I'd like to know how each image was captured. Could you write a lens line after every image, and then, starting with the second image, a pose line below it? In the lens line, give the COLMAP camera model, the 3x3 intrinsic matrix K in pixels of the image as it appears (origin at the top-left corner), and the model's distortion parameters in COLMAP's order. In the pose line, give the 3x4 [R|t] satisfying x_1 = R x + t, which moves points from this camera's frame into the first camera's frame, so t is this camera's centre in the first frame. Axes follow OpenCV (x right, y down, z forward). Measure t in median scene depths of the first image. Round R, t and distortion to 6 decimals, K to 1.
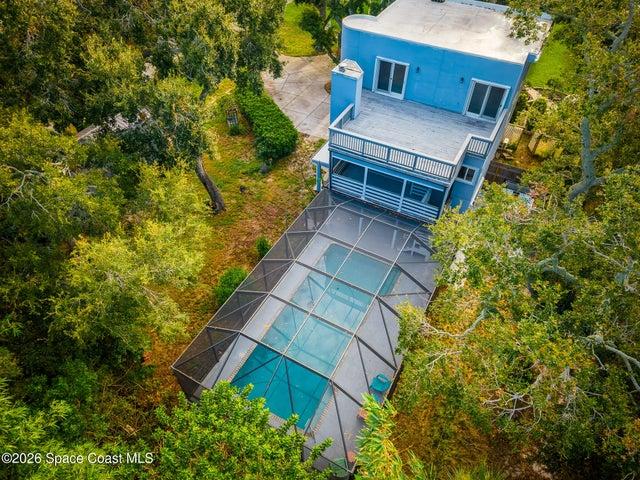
lens RADIAL K [[451.4, 0, 320.0], [0, 451.4, 240.0], [0, 0, 1]] dist [-0.002673, -0.002750]
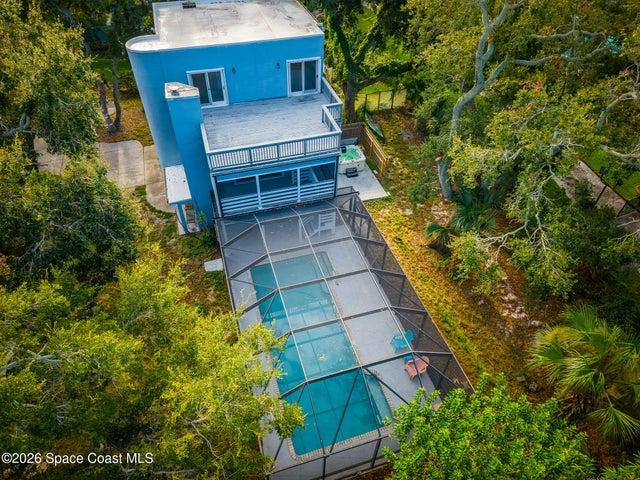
lens RADIAL K [[451.4, 0, 320.0], [0, 451.4, 240.0], [0, 0, 1]] dist [-0.002673, -0.002750]
pose [[0.701078, -0.492553, 0.515637, -0.351998], [0.506145, 0.853087, 0.126725, -0.094284], [-0.502302, 0.172143, 0.847384, 0.139479]]
